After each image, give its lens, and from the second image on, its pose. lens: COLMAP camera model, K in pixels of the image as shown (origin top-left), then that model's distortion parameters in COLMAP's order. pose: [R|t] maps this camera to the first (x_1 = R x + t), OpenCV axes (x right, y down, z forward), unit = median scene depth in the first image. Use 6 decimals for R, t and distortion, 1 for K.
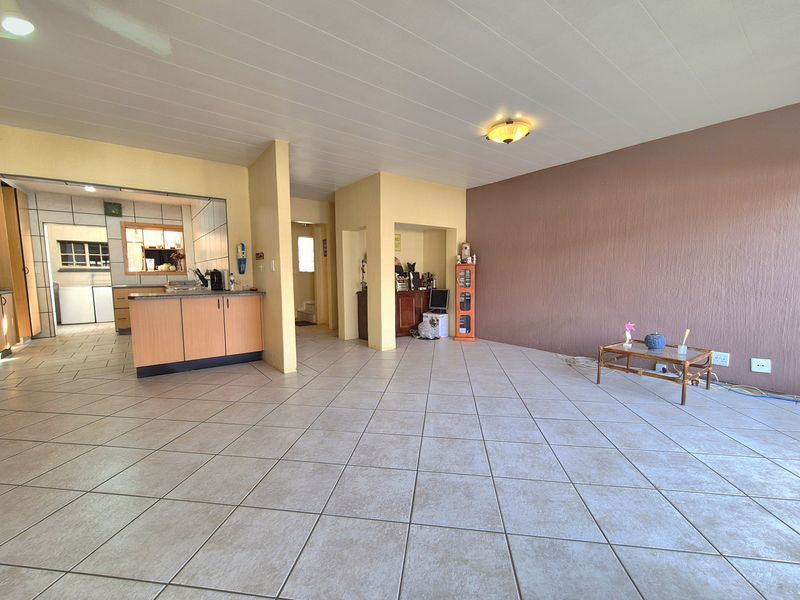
lens RADIAL K [[332.3, 0, 394.6], [0, 332.3, 307.8], [0, 0, 1]] dist [0.001847, 0.000106]
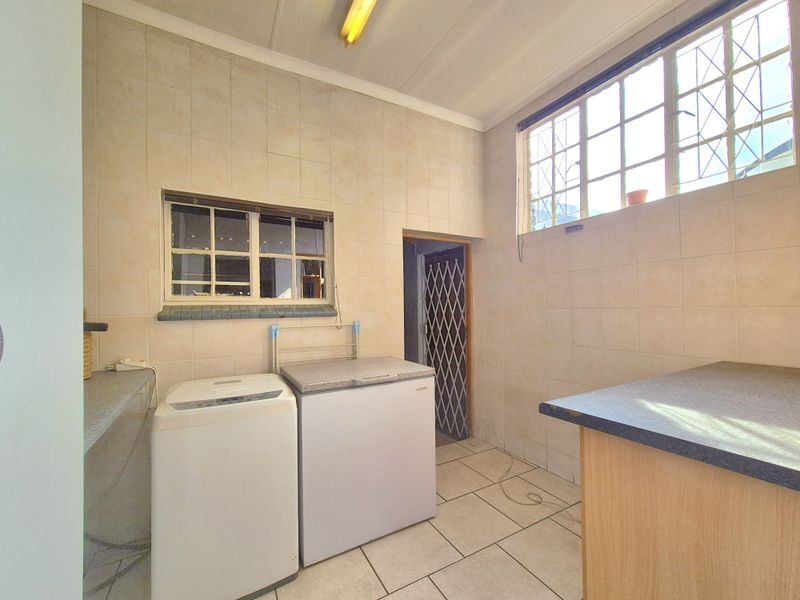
lens RADIAL K [[332.3, 0, 394.6], [0, 332.3, 307.8], [0, 0, 1]] dist [0.001847, 0.000106]
pose [[0.991267, -0.009787, -0.131505, -0.980549], [-0.004666, 0.994014, -0.109150, -0.110951], [0.131786, 0.108811, 0.985288, 0.952705]]
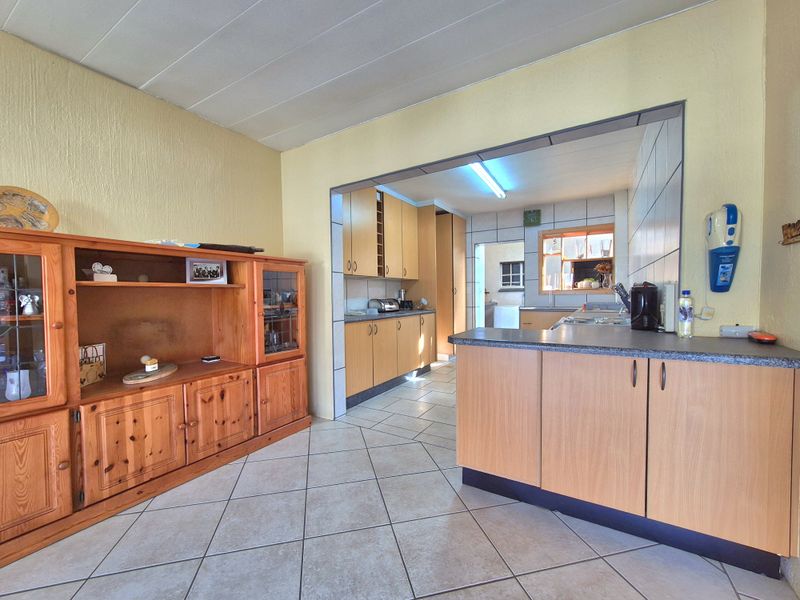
lens RADIAL K [[332.3, 0, 394.6], [0, 332.3, 307.8], [0, 0, 1]] dist [0.001847, 0.000106]
pose [[0.365333, 0.031558, -0.930342, -0.173070], [-0.082688, 0.996575, 0.001334, -0.038360], [0.927197, 0.076440, 0.366691, 0.372091]]
